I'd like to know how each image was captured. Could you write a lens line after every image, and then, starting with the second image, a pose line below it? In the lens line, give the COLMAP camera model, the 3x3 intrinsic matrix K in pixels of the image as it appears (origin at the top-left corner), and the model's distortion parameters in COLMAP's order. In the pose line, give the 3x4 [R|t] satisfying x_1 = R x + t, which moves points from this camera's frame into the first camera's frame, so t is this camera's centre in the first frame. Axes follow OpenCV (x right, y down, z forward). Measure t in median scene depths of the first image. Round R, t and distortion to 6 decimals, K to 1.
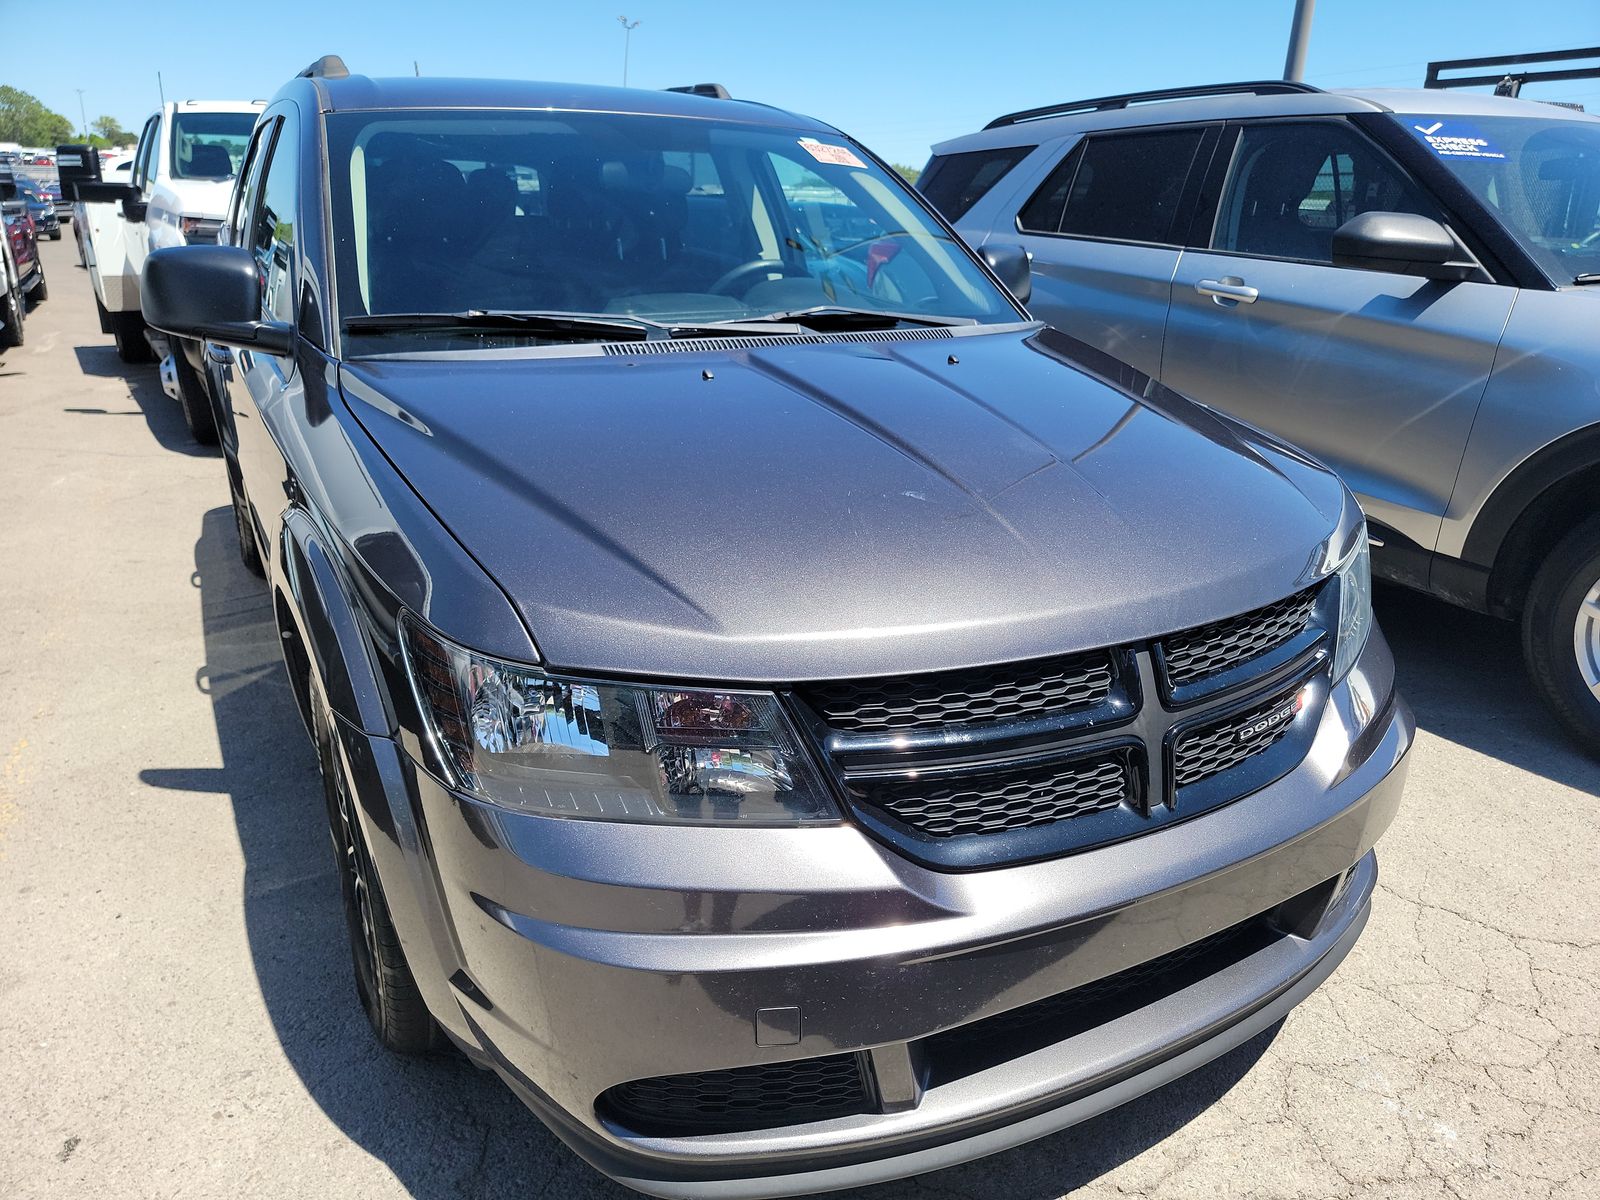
lens RADIAL K [[1159.4, 0, 793.8], [0, 1159.4, 601.9], [0, 0, 1]] dist [0.080534, -0.065094]
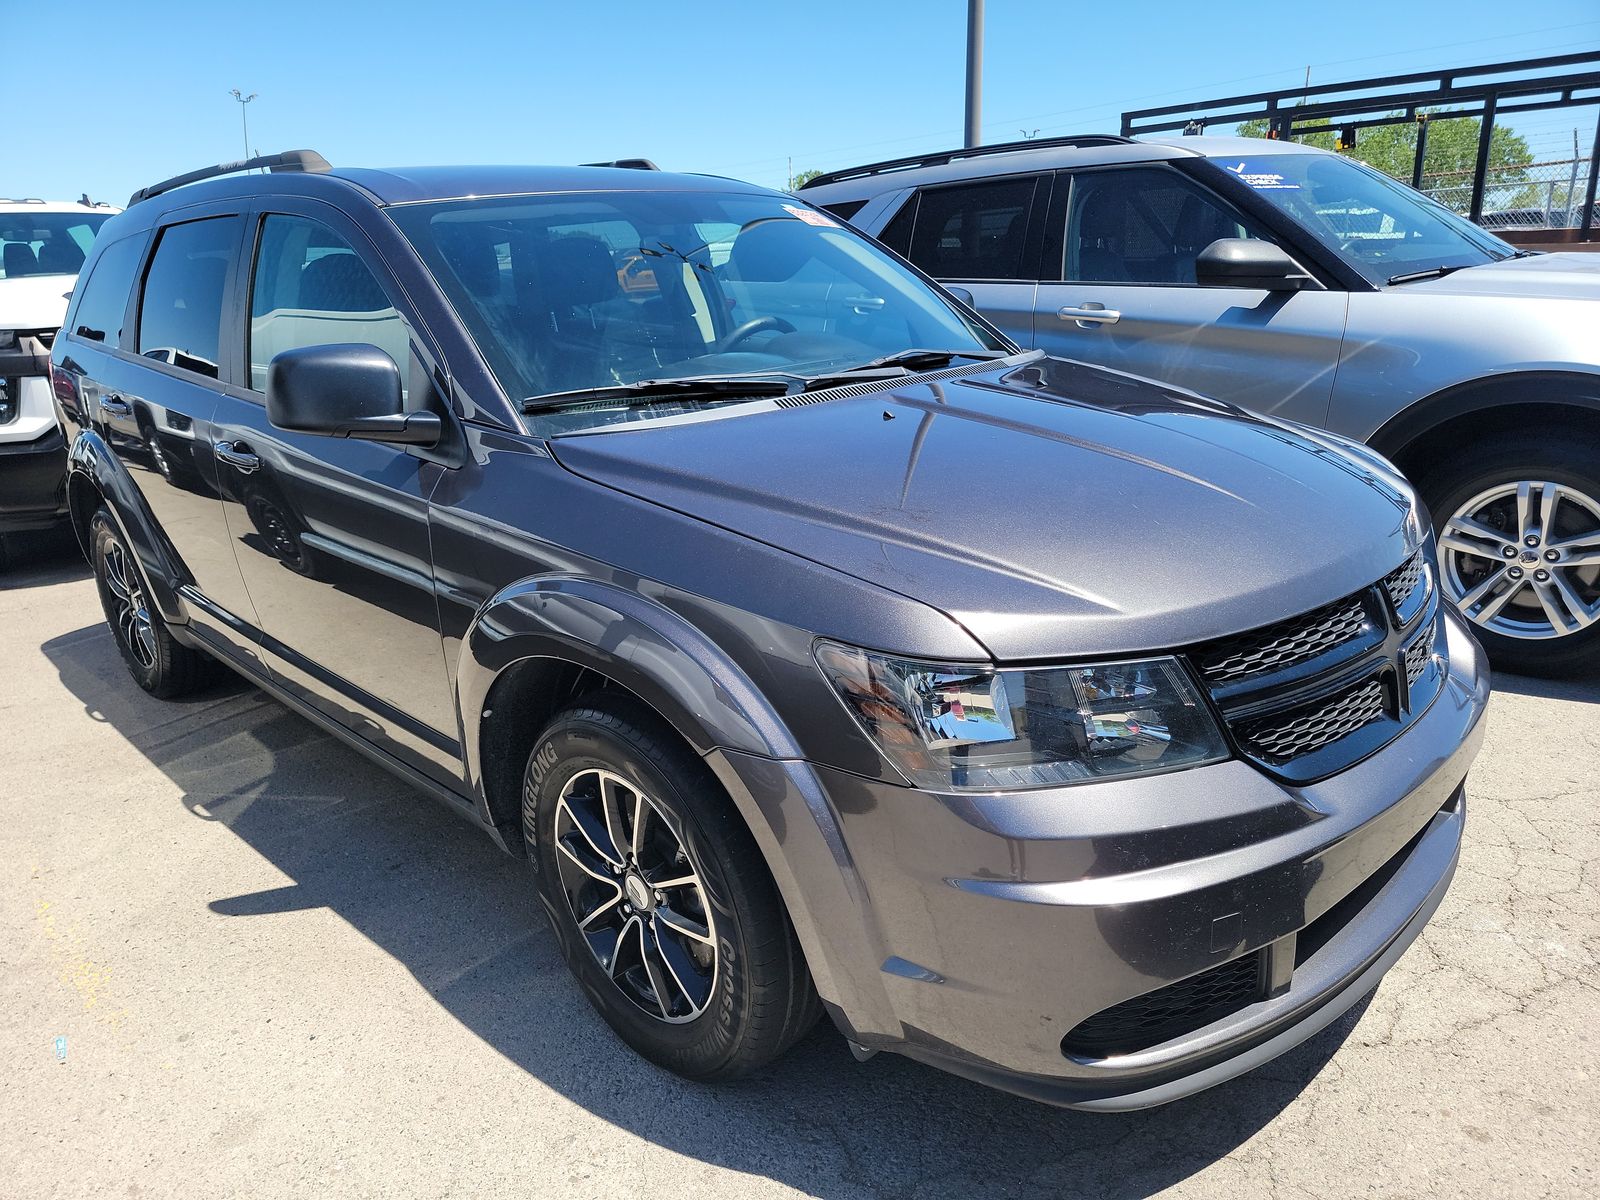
lens RADIAL K [[1159.4, 0, 793.8], [0, 1159.4, 601.9], [0, 0, 1]] dist [0.080534, -0.065094]
pose [[0.961231, -0.138296, 0.238556, -0.259211], [0.148498, 0.988590, -0.025247, -0.001791], [-0.232342, 0.059693, 0.970801, -0.030552]]
